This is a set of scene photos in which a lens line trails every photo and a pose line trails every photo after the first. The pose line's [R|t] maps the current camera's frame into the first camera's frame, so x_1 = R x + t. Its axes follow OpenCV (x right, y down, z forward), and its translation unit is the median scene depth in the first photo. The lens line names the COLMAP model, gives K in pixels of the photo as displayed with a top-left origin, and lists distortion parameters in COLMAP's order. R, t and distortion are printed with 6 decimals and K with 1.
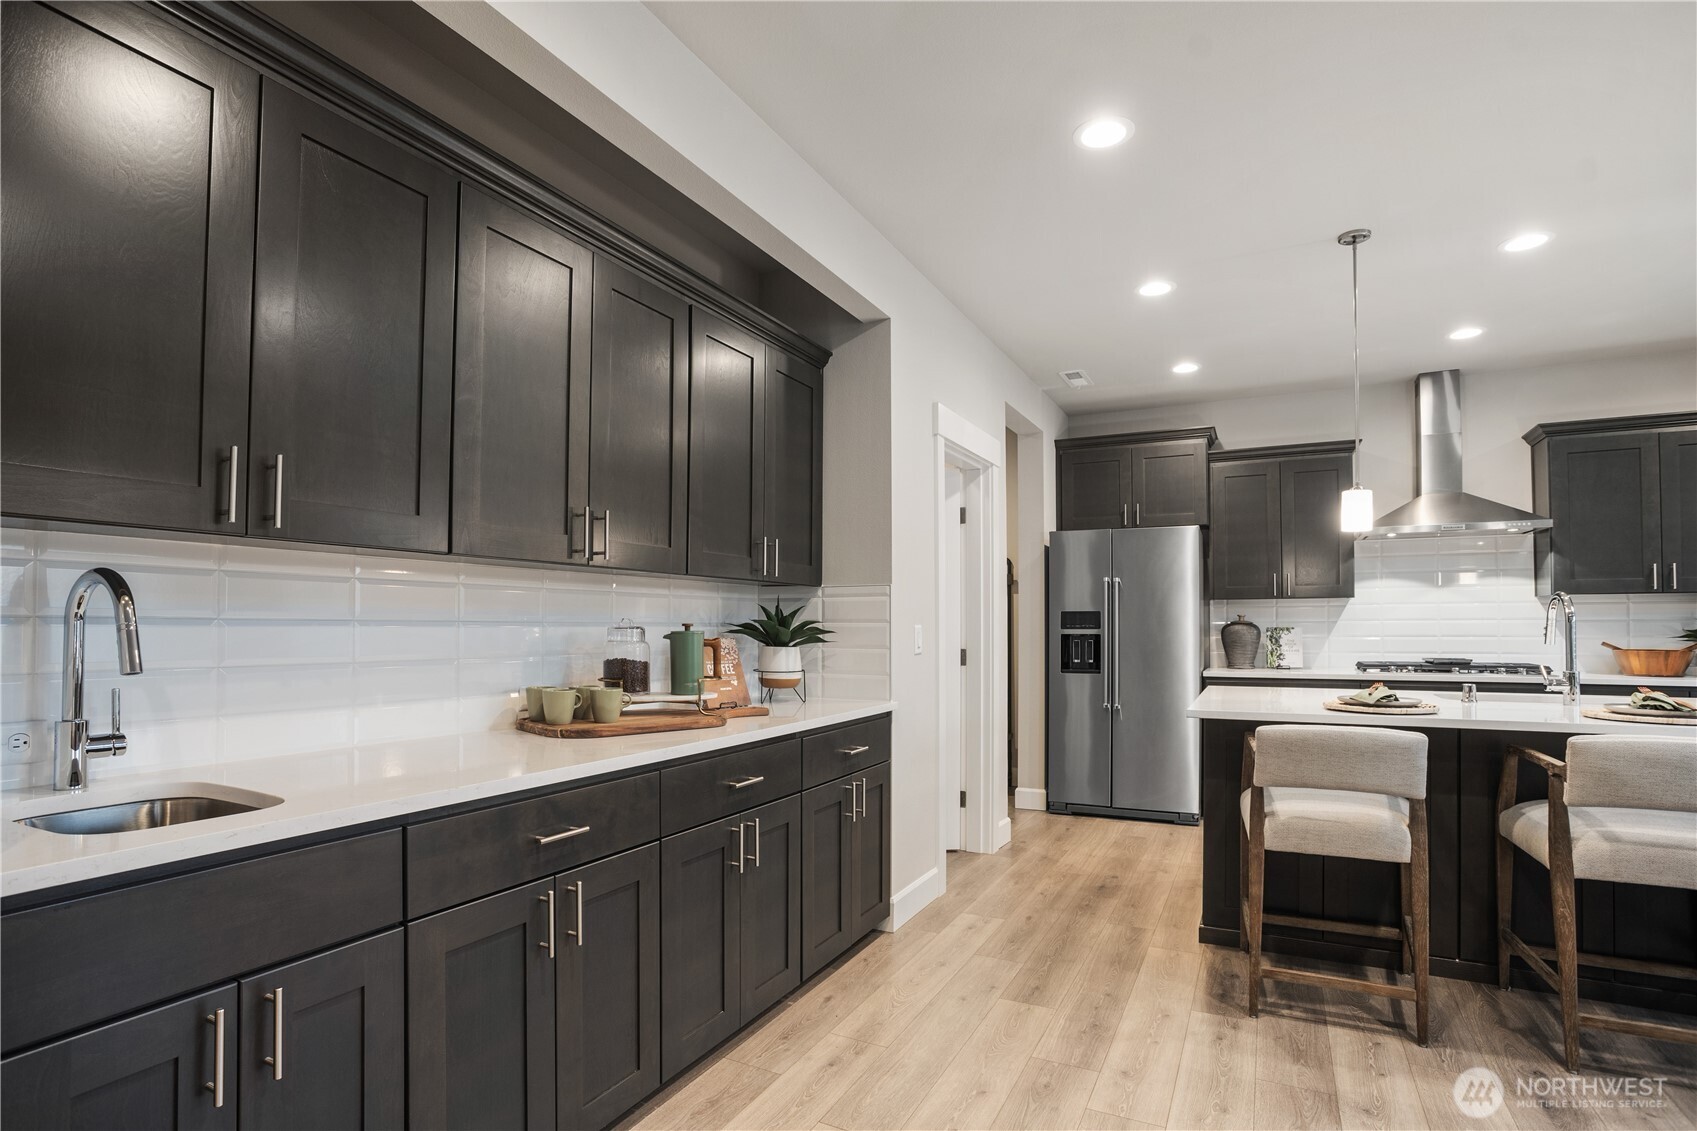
lens RADIAL K [[846.8, 0, 848.2], [0, 846.8, 593.8], [0, 0, 1]] dist [-0.002839, -0.000494]
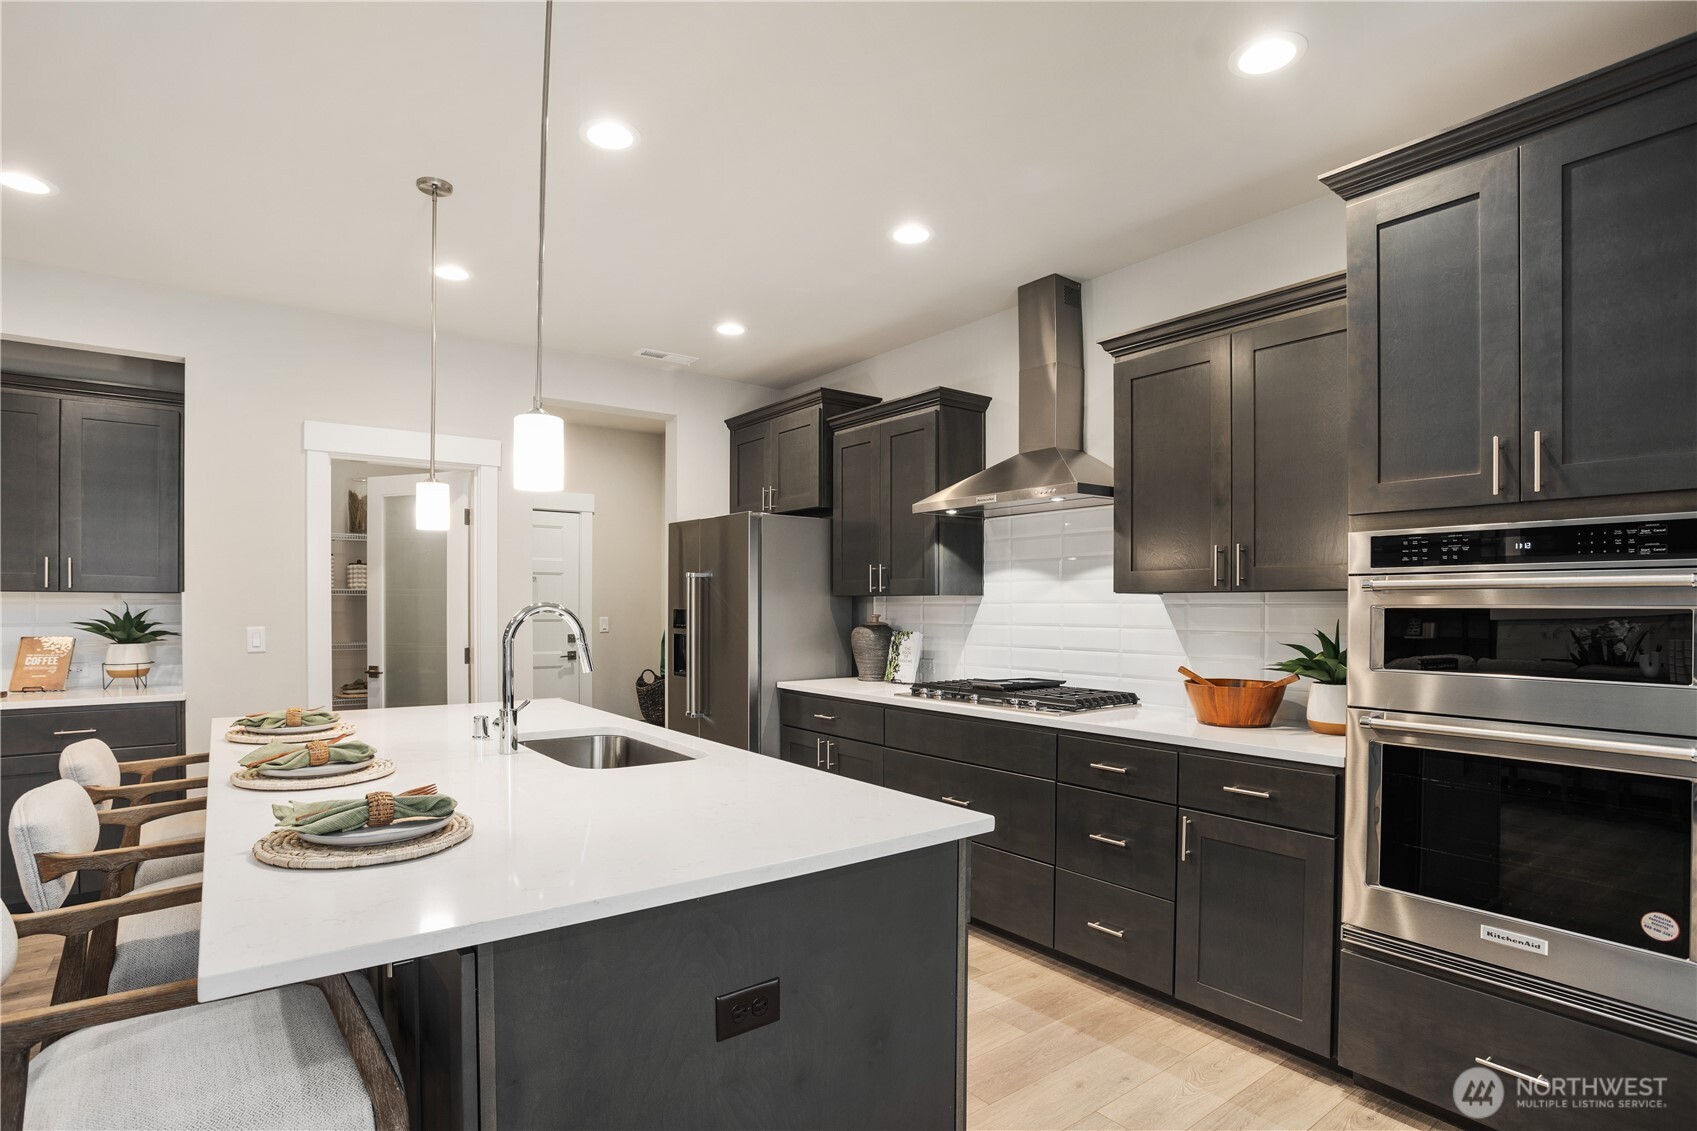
lens RADIAL K [[821.1, 0, 847.6], [0, 821.1, 611.8], [0, 0, 1]] dist [-0.102714, -0.000110]
pose [[0.899074, 0.008088, -0.437722, 0.875164], [0.009630, 0.999222, 0.038242, -0.010032], [0.437691, -0.038598, 0.898296, 0.306702]]
